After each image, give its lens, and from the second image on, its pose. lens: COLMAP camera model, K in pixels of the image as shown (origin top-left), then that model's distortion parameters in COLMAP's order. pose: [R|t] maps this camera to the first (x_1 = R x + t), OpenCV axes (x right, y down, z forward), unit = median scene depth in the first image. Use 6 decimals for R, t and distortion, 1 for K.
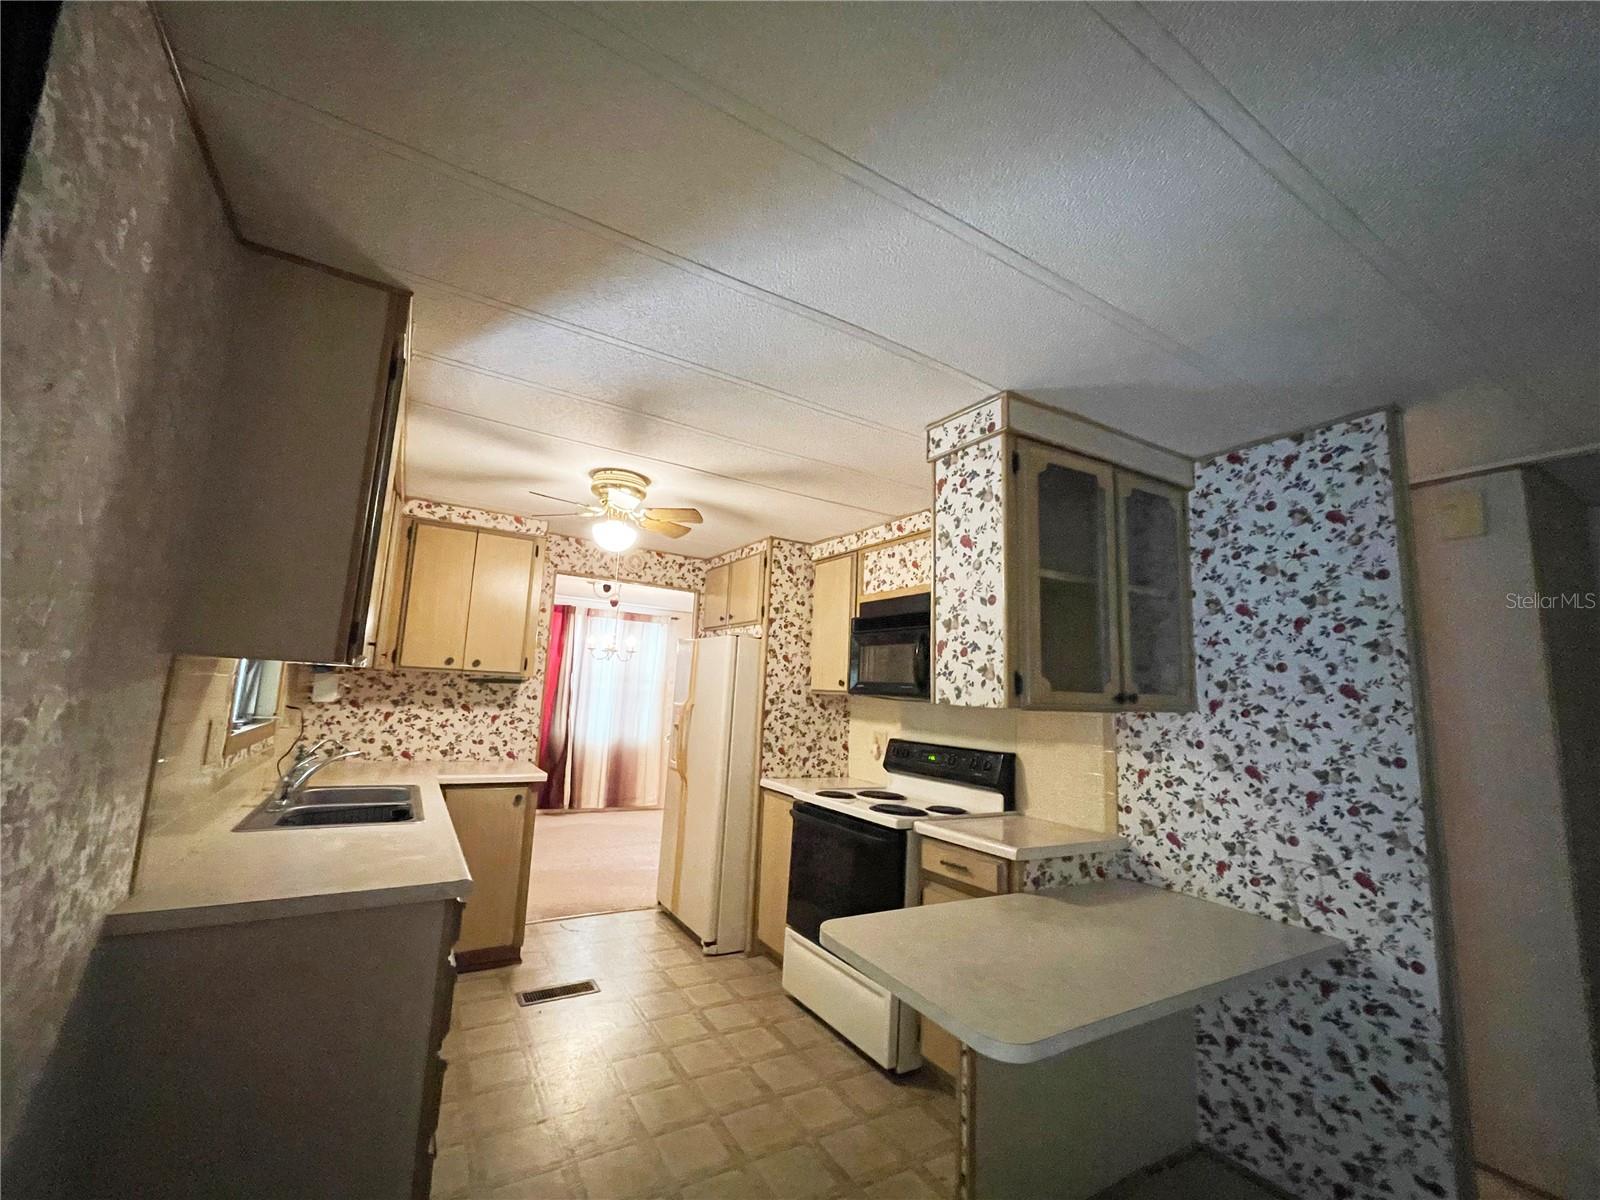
lens RADIAL K [[654.0, 0, 800.0], [0, 654.0, 600.0], [0, 0, 1]] dist [-0.000447, 0.000268]
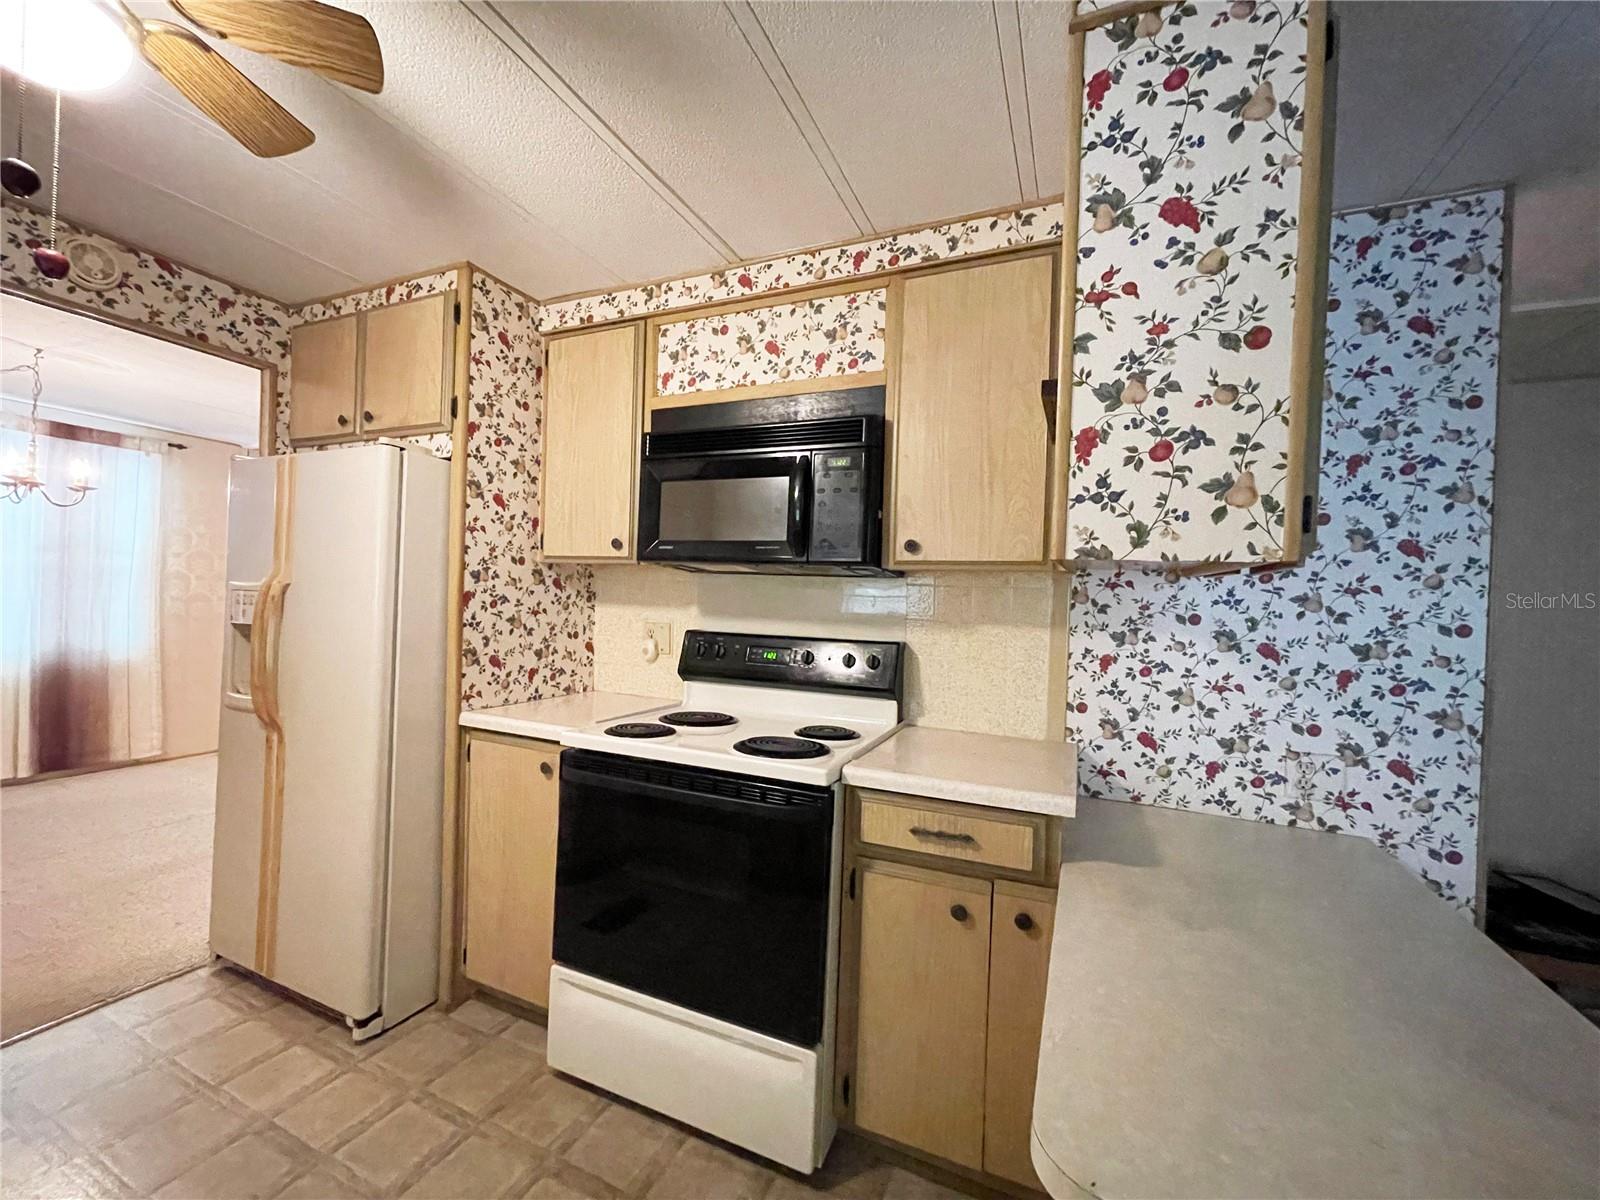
lens RADIAL K [[654.0, 0, 800.0], [0, 654.0, 600.0], [0, 0, 1]] dist [-0.000447, 0.000268]
pose [[0.826837, -0.024227, 0.561920, -0.189022], [-0.073567, 0.985830, 0.150755, 0.105617], [-0.557610, -0.165989, 0.813338, 0.578784]]
